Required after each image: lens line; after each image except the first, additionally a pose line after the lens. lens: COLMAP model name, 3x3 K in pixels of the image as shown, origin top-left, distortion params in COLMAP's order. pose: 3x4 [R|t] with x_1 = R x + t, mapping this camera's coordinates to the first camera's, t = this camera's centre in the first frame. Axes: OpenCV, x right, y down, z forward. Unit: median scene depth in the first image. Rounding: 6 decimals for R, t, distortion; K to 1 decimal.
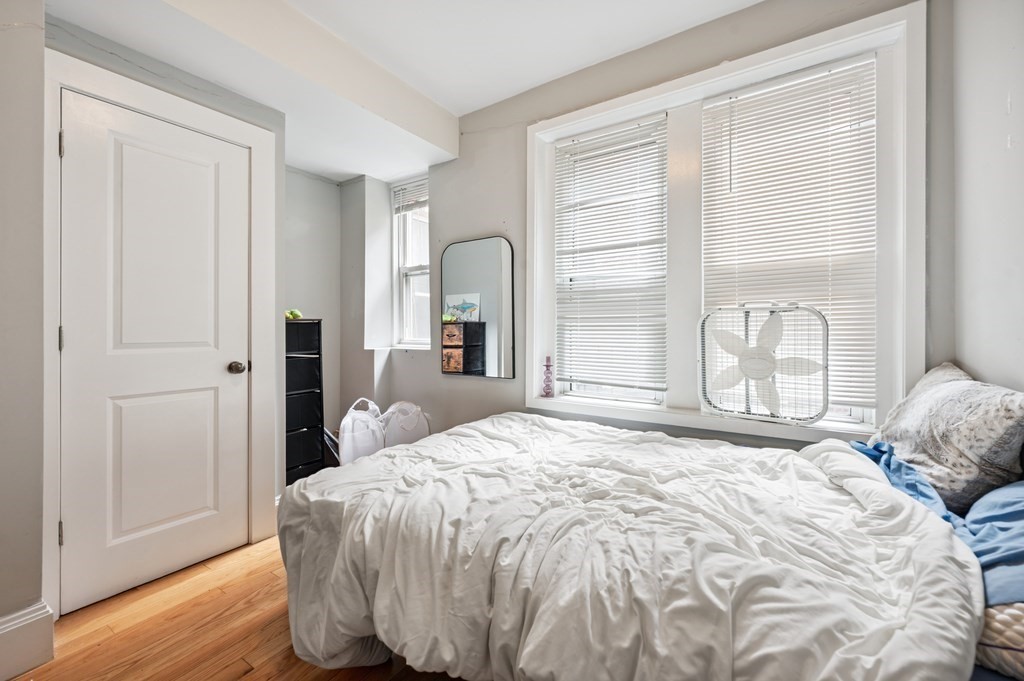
lens RADIAL K [[412.6, 0, 513.5], [0, 412.6, 333.3], [0, 0, 1]] dist [0.000100, 0.000034]
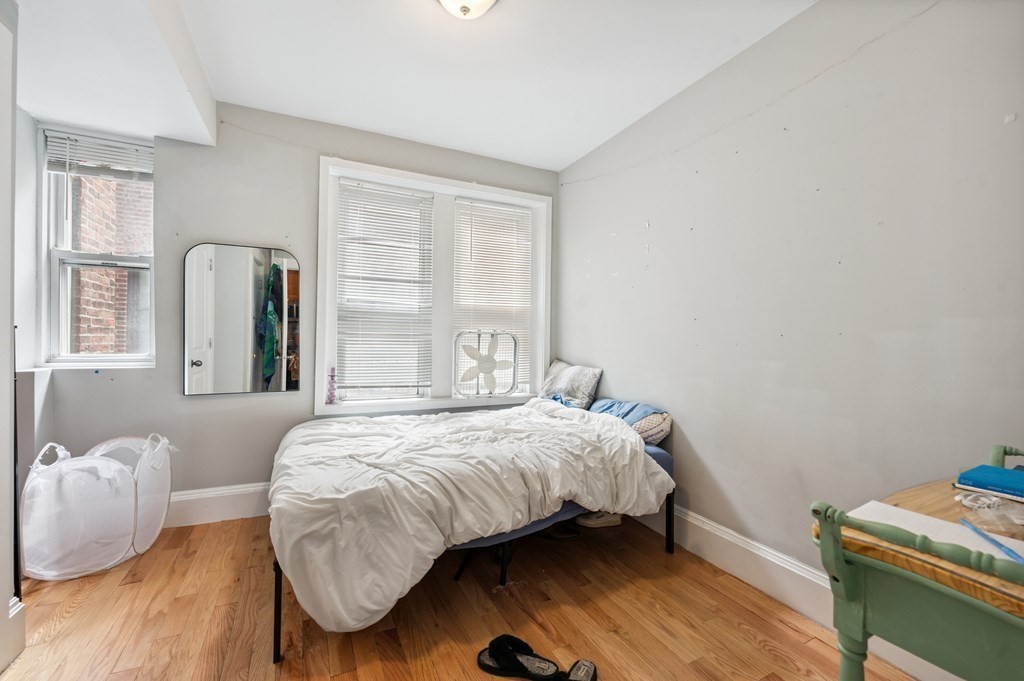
lens RADIAL K [[415.6, 0, 500.8], [0, 415.6, 347.7], [0, 0, 1]] dist [0.000073, 0.000151]
pose [[0.530803, -0.003437, 0.847489, -0.793726], [-0.002750, 0.999980, 0.005777, -0.006797], [-0.847491, -0.005397, 0.530782, 0.022013]]
